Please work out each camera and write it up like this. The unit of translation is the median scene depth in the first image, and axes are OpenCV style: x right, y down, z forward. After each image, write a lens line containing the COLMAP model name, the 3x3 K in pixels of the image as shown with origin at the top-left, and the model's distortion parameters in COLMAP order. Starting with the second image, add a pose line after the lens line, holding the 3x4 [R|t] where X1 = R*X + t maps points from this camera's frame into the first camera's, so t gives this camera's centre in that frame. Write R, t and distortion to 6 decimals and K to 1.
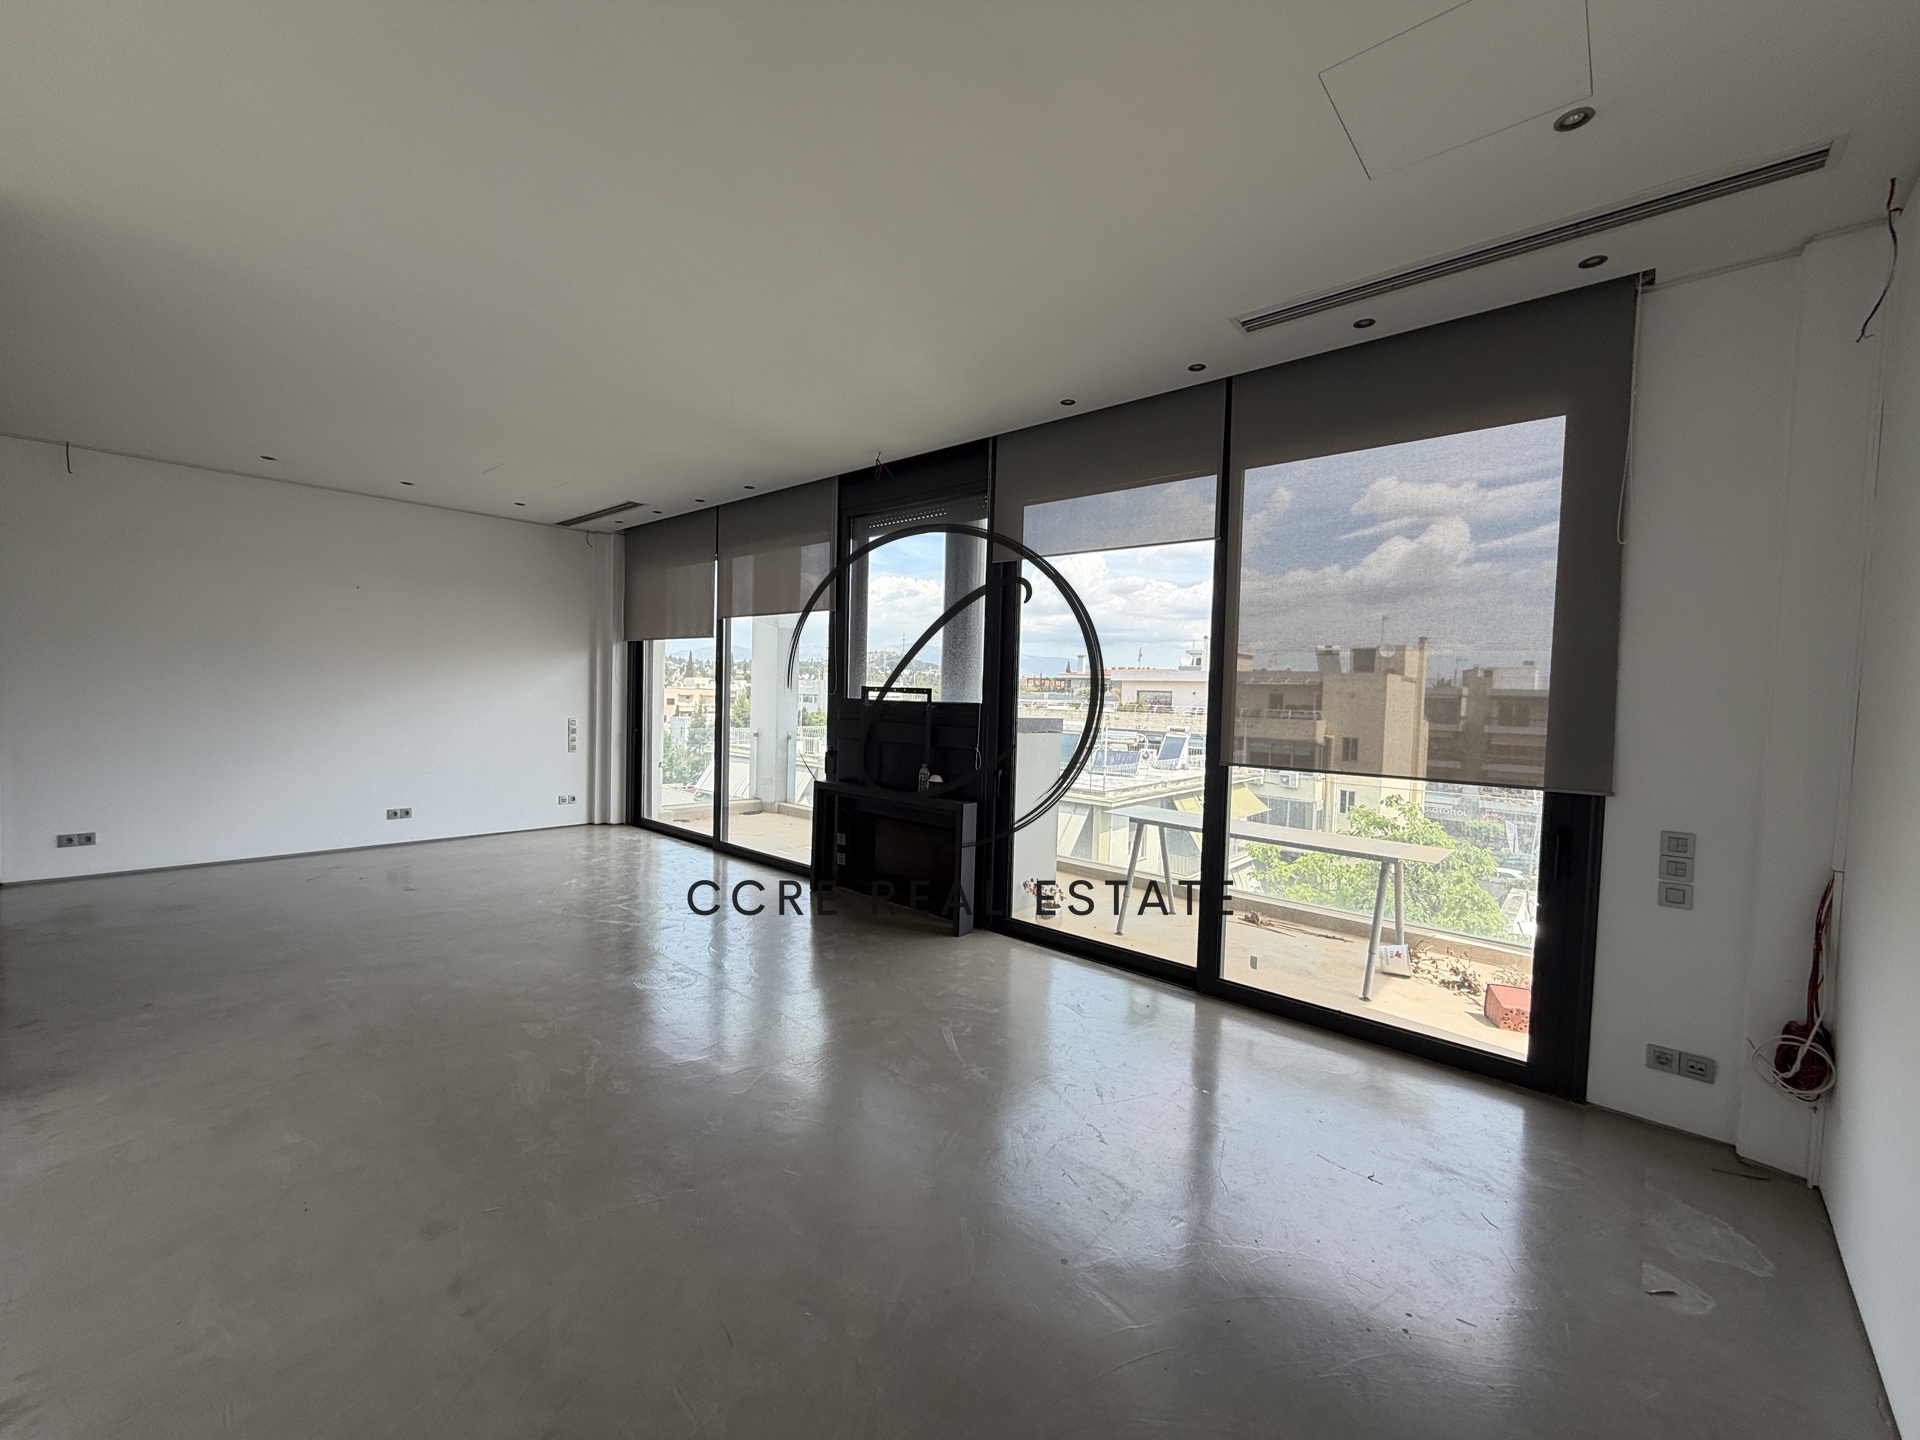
lens RADIAL K [[767.4, 0, 960.0], [0, 767.4, 720.0], [0, 0, 1]] dist [-0.000968, 0.000132]
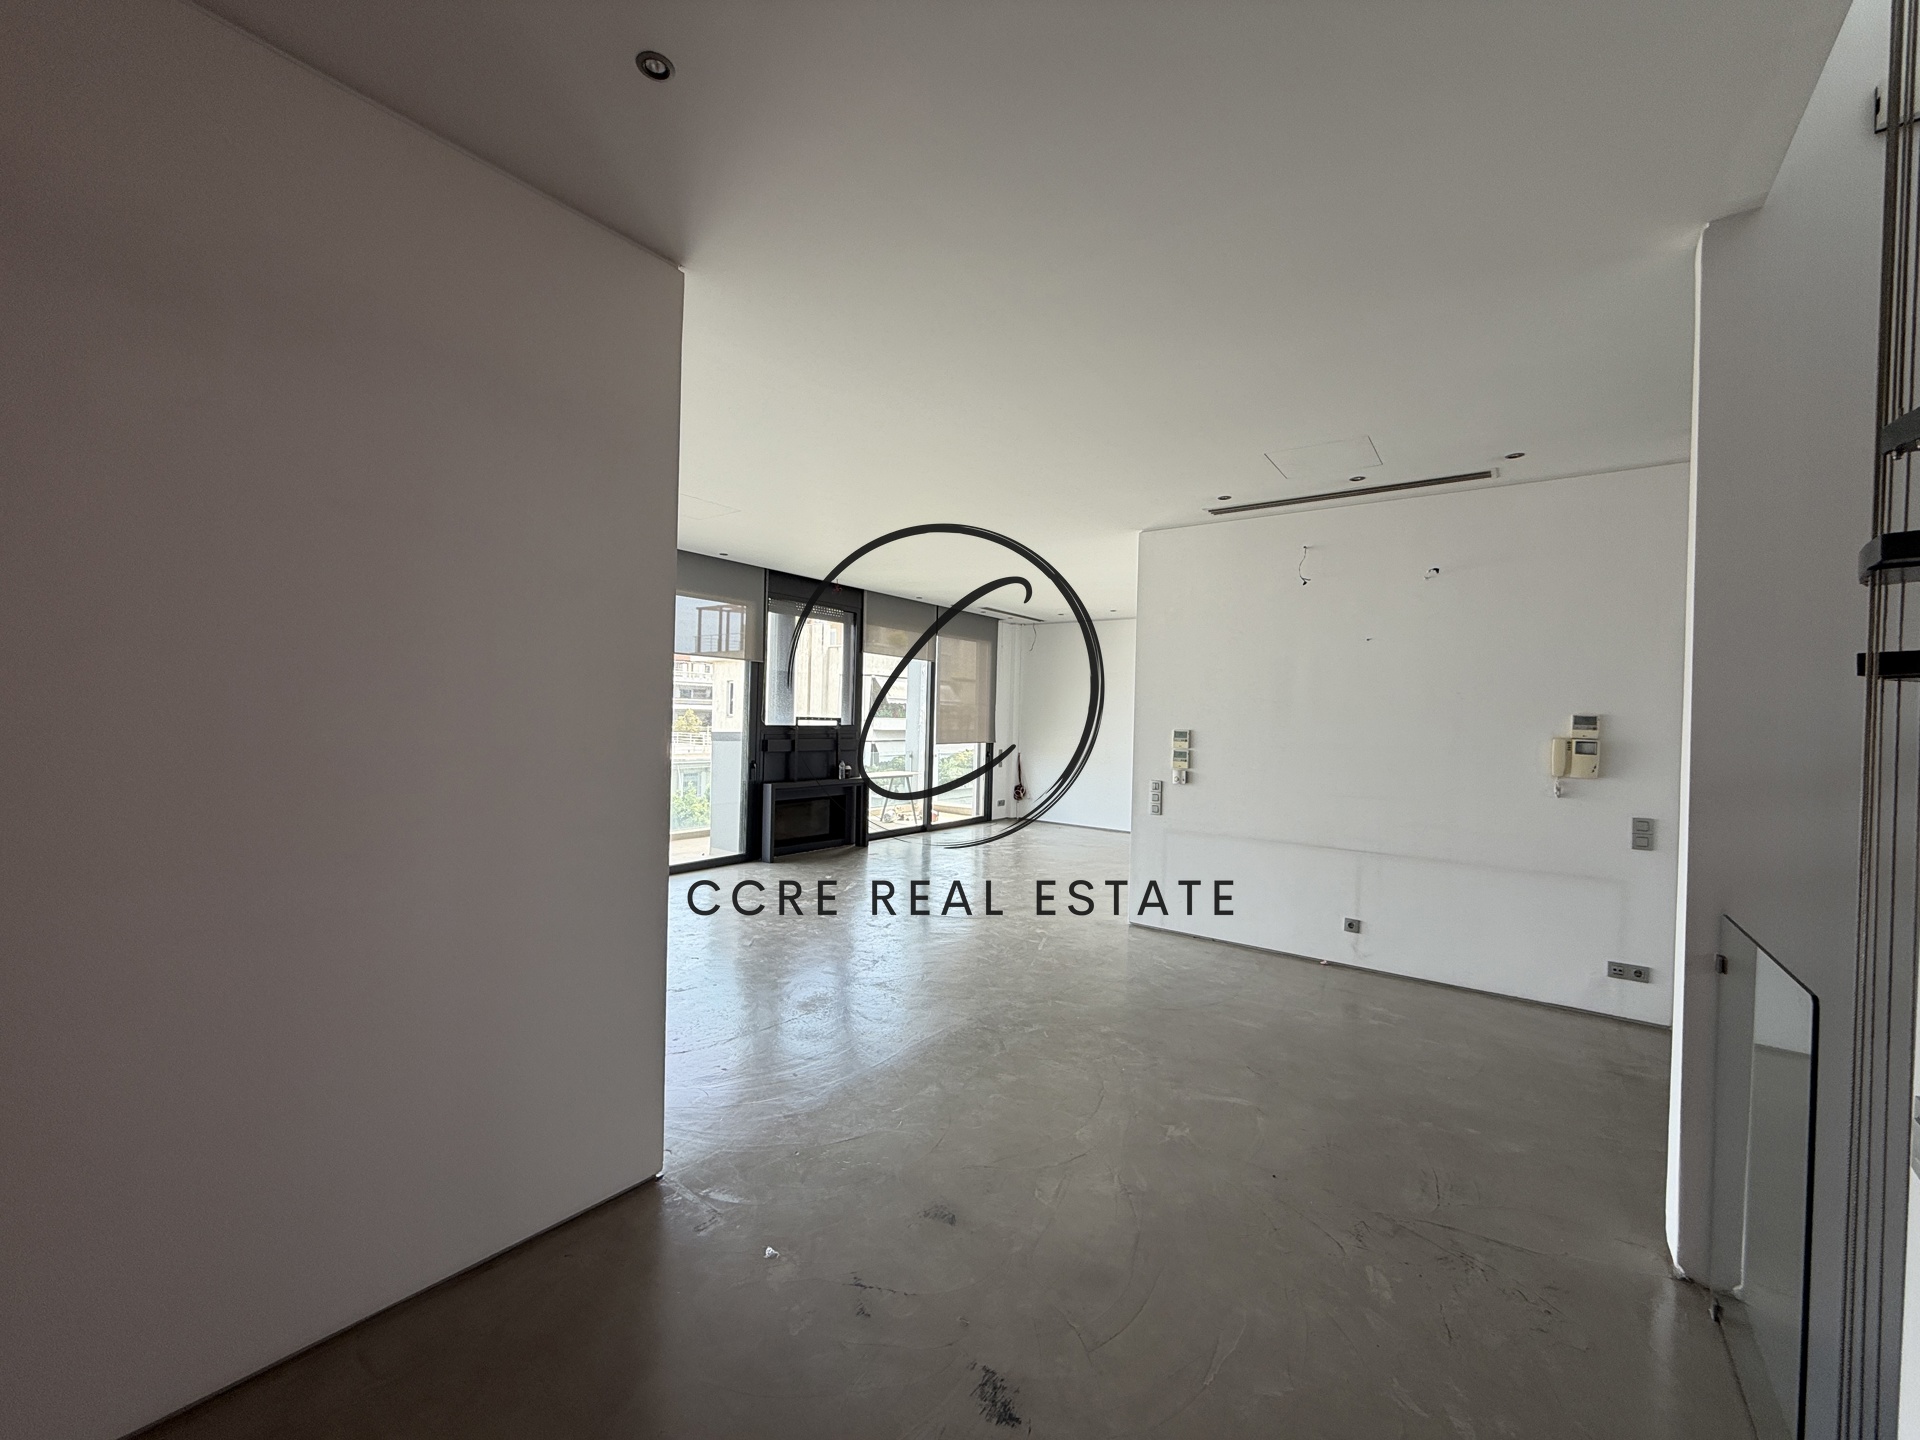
lens RADIAL K [[767.4, 0, 960.0], [0, 767.4, 720.0], [0, 0, 1]] dist [-0.000968, 0.000132]
pose [[-0.079313, -0.032290, 0.996327, -1.825715], [0.010698, 0.999390, 0.033240, -0.091414], [-0.996792, 0.013295, -0.078919, 0.858197]]
